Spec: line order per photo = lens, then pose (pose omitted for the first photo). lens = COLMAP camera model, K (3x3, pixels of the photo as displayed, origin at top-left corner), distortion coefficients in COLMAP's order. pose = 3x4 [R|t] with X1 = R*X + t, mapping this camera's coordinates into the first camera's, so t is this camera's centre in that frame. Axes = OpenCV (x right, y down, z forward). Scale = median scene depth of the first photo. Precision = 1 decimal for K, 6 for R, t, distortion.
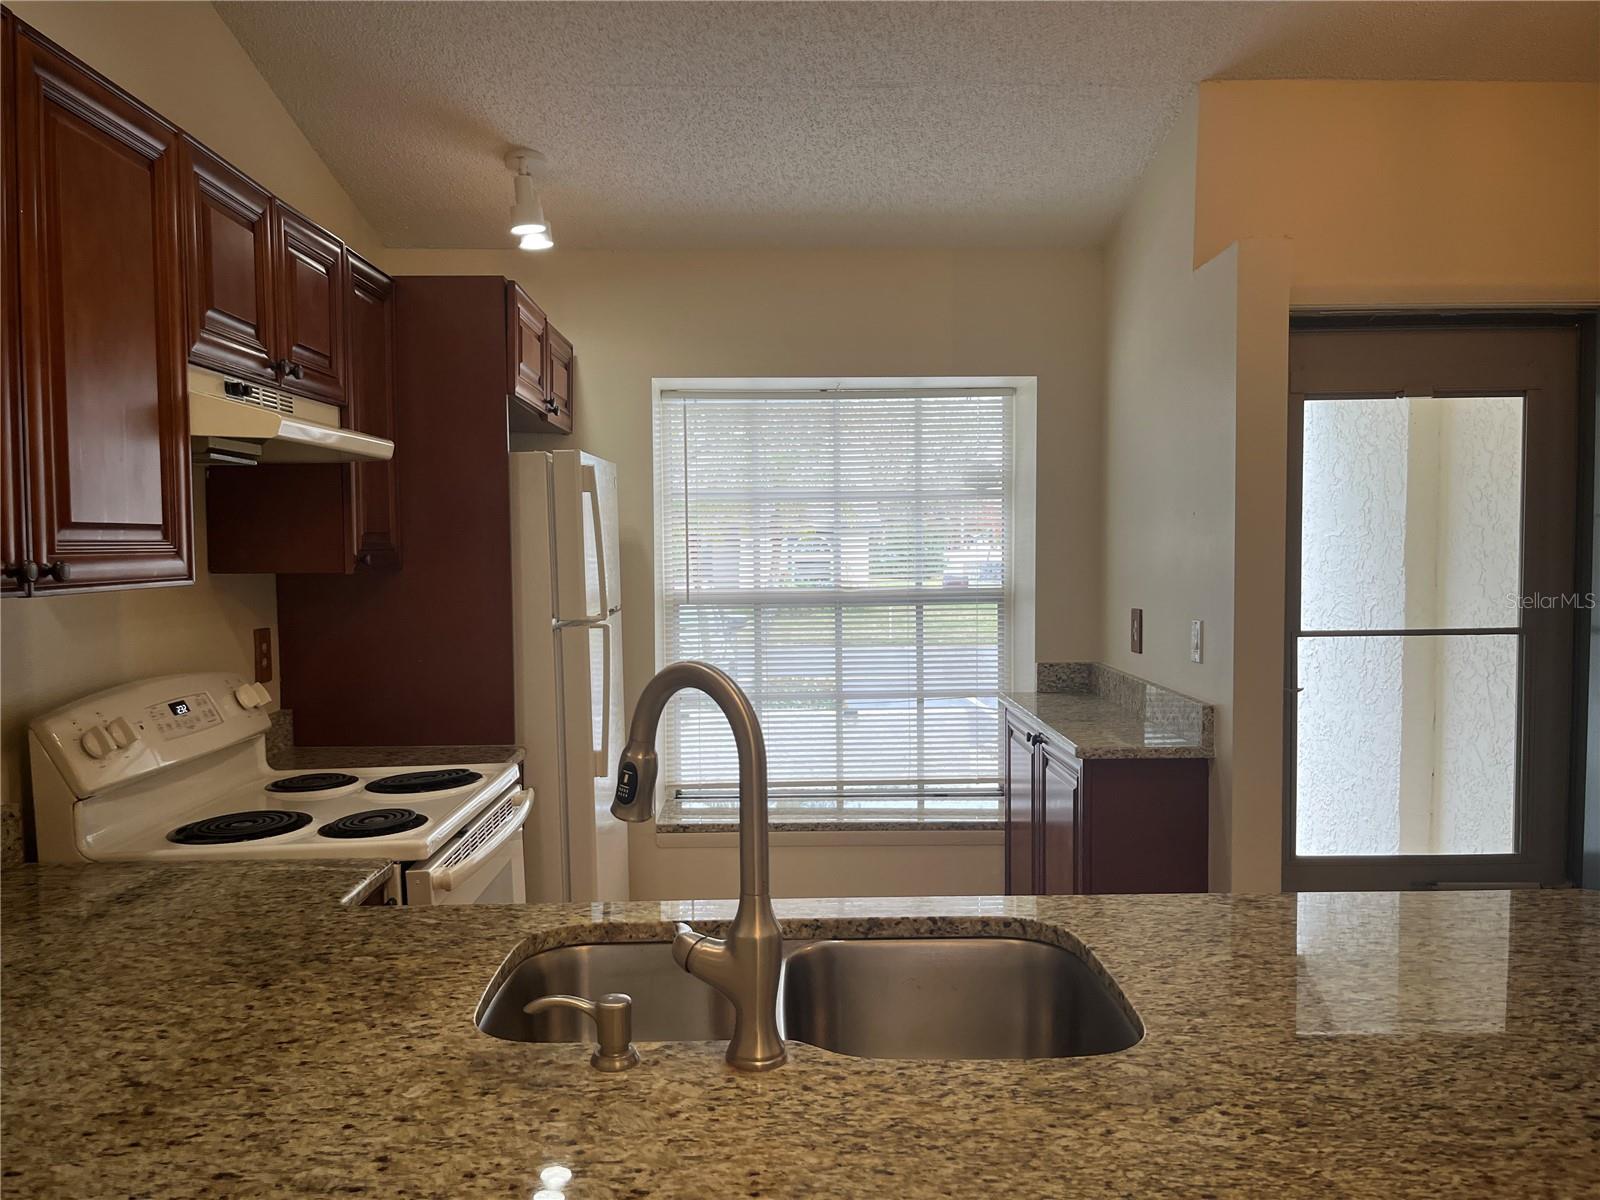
lens RADIAL K [[1216.6, 0, 794.6], [0, 1216.6, 607.6], [0, 0, 1]] dist [0.047797, -0.053457]
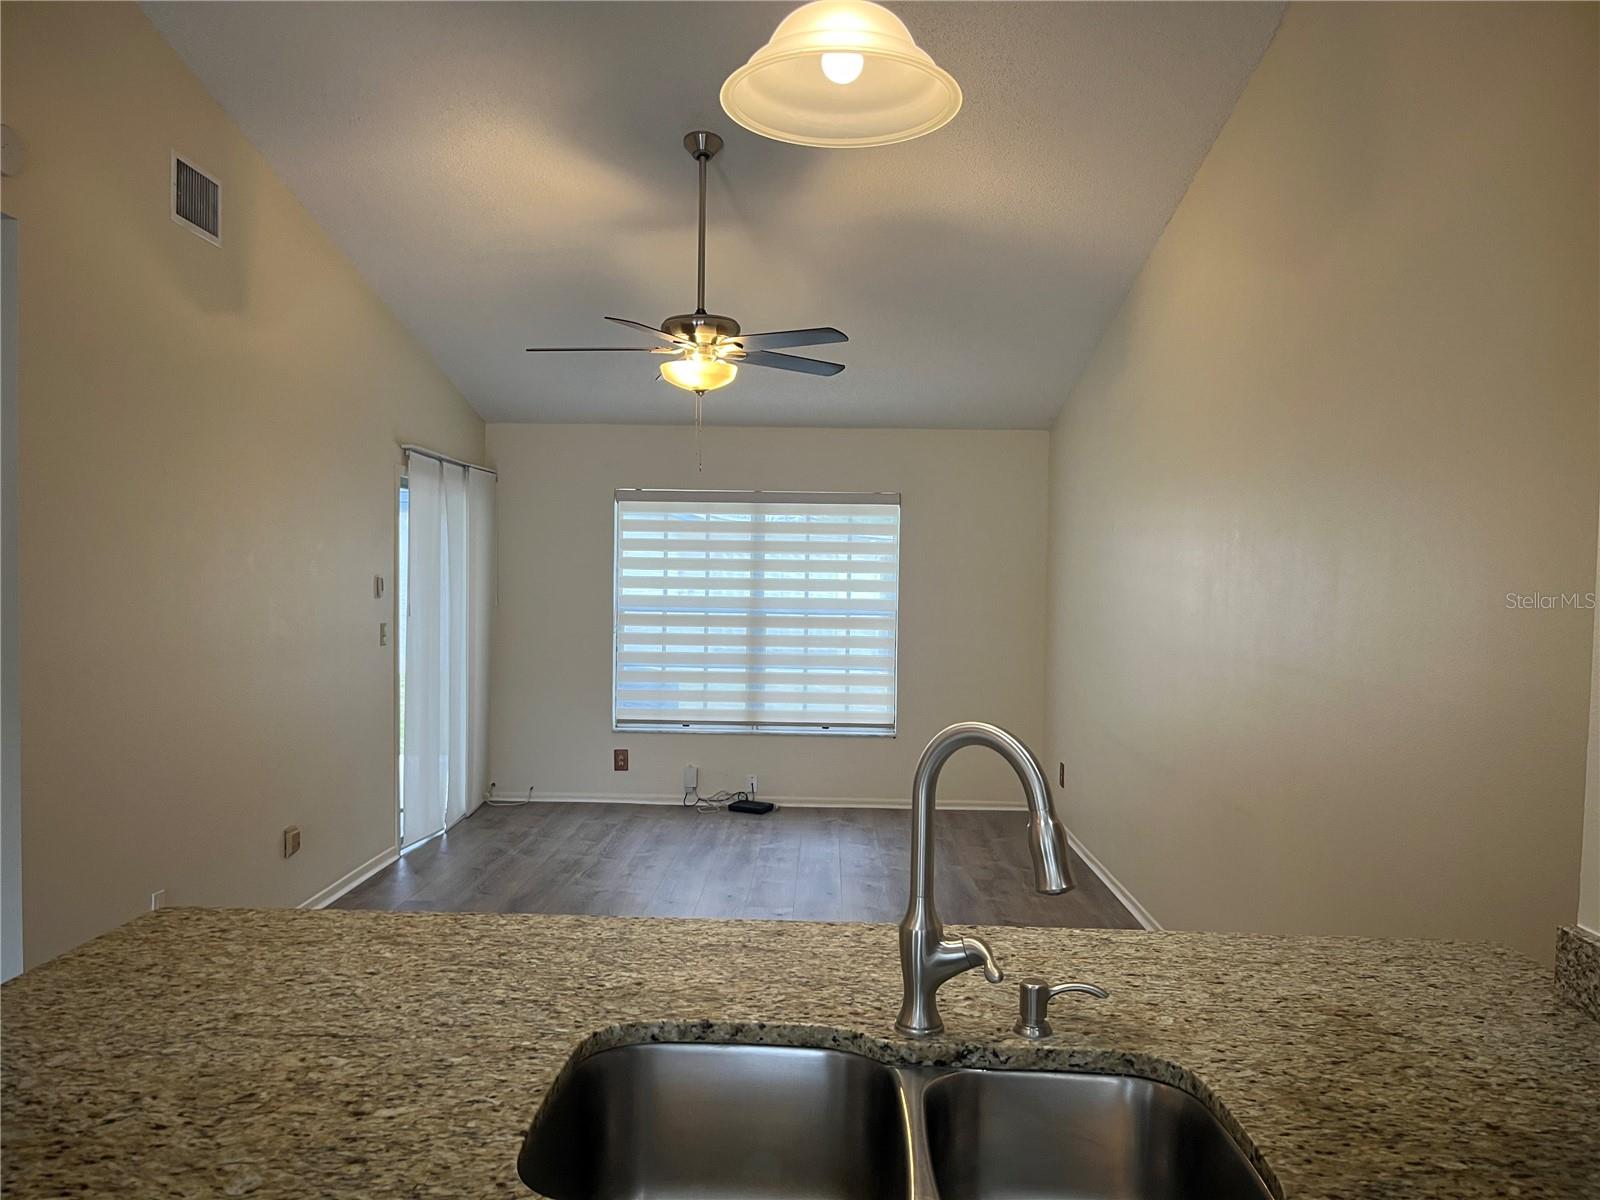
lens RADIAL K [[1216.6, 0, 796.1], [0, 1216.6, 601.6], [0, 0, 1]] dist [0.047797, -0.053457]
pose [[-0.998851, -0.009762, 0.046918, 0.029289], [-0.006117, 0.996996, 0.077207, -0.118392], [-0.047531, 0.076832, -0.995911, 1.628957]]
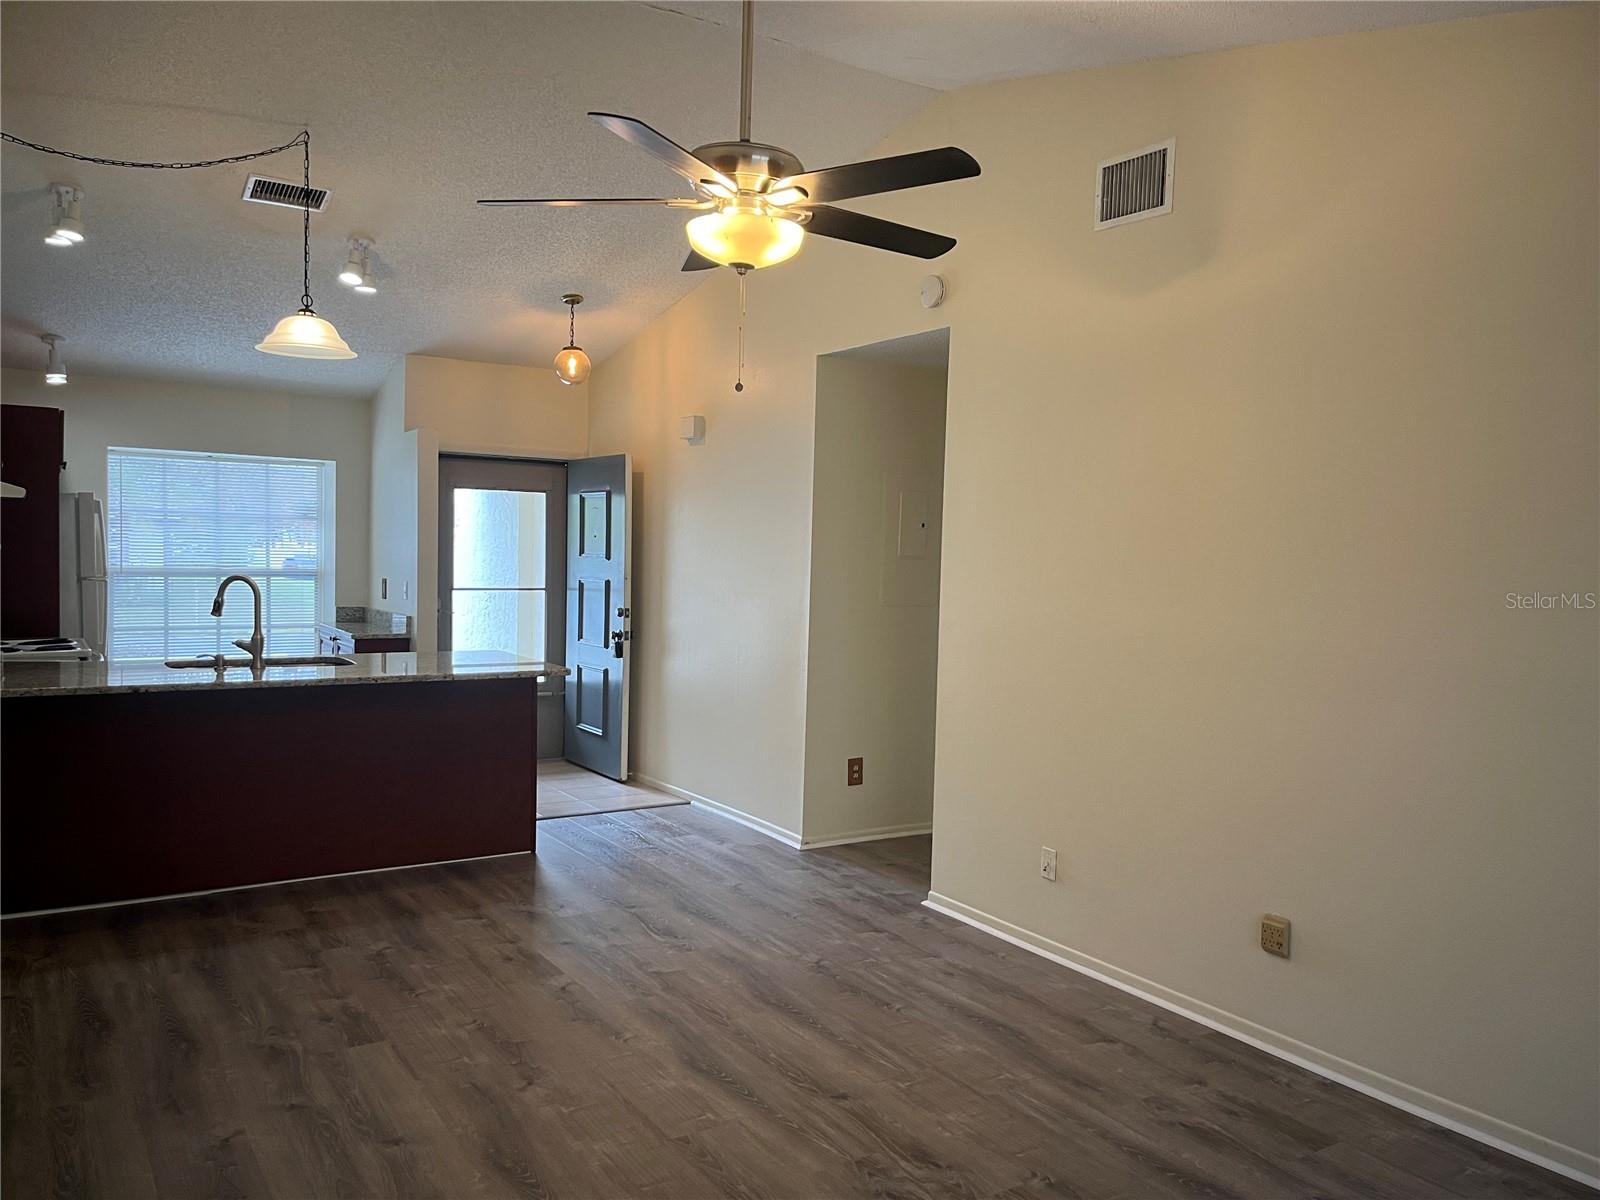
lens RADIAL K [[1216.6, 0, 799.1], [0, 1216.6, 611.8], [0, 0, 1]] dist [0.047797, -0.053457]
pose [[0.854262, 0.001559, 0.519841, -0.458929], [-0.002562, 0.999996, 0.001212, 0.120421], [-0.519837, -0.002368, 0.854262, -2.618381]]
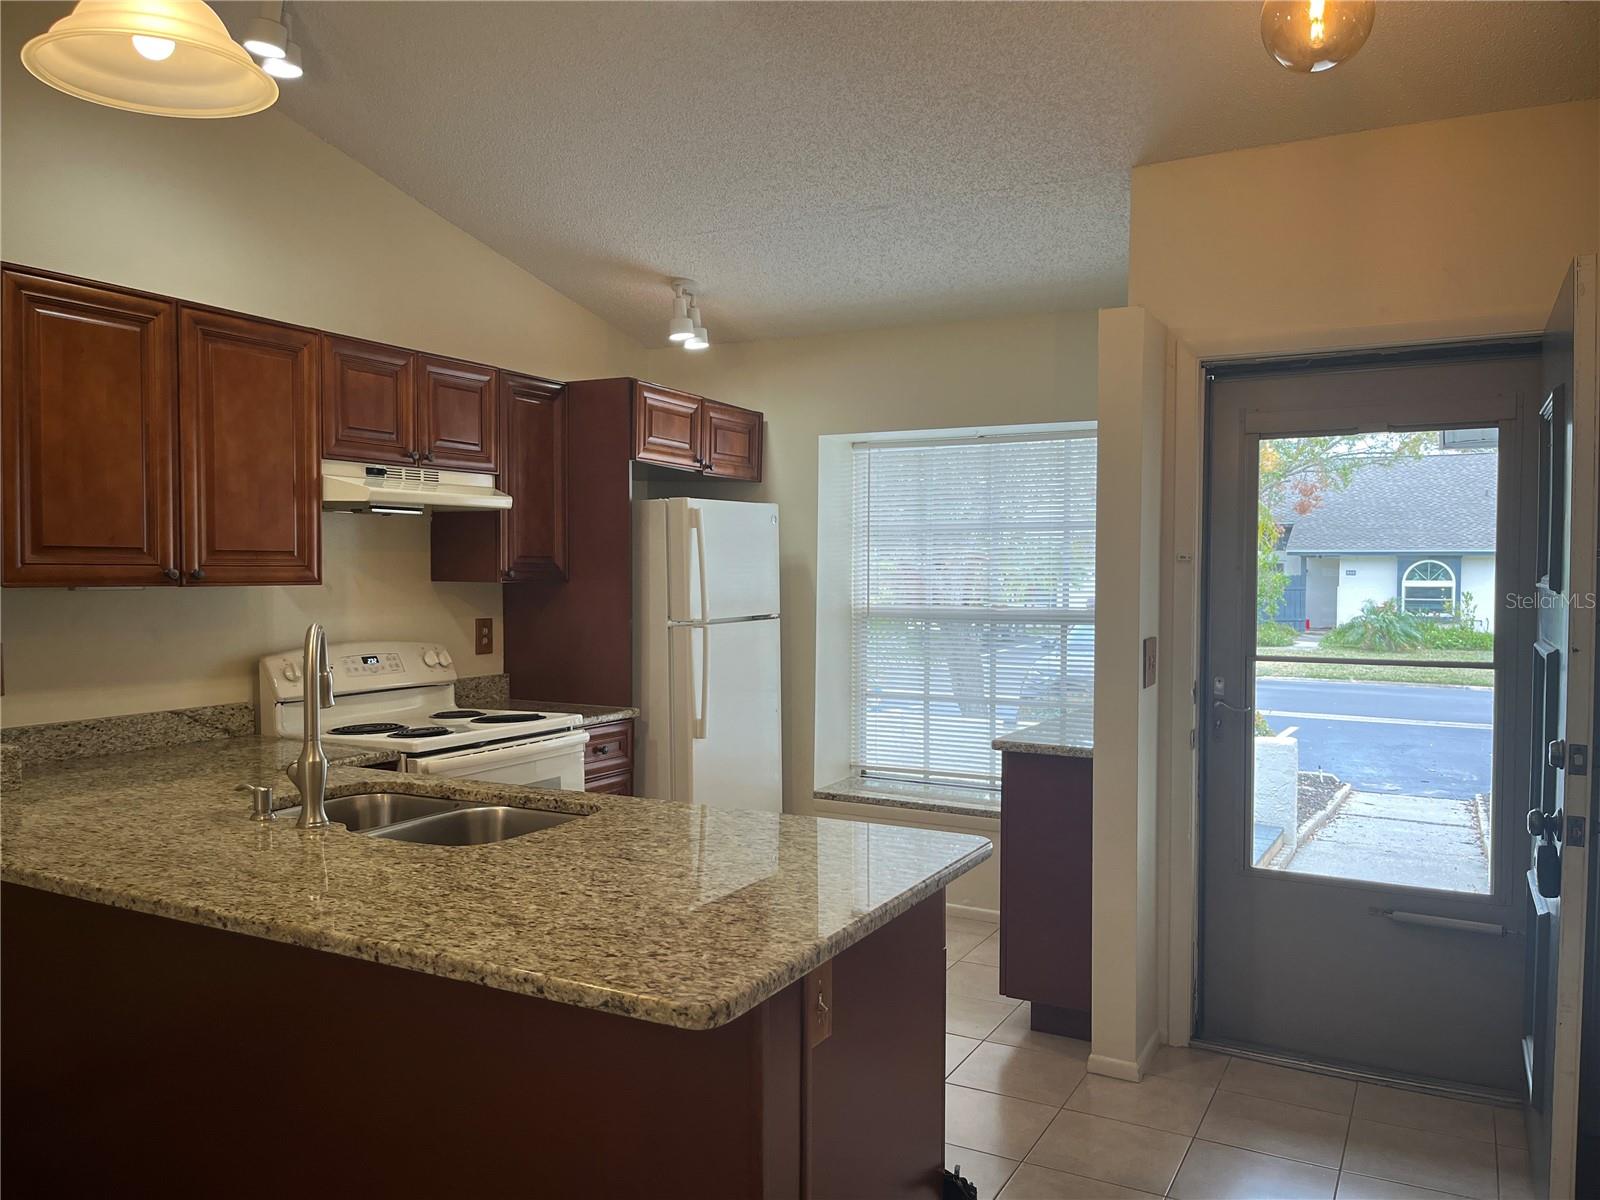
lens RADIAL K [[1216.6, 0, 800.7], [0, 1216.6, 612.9], [0, 0, 1]] dist [0.047797, -0.053457]
pose [[0.873013, 0.030820, -0.486722, 1.174186], [-0.038181, 0.999257, -0.005210, 0.005501], [0.486200, 0.023132, 0.873541, -0.250564]]
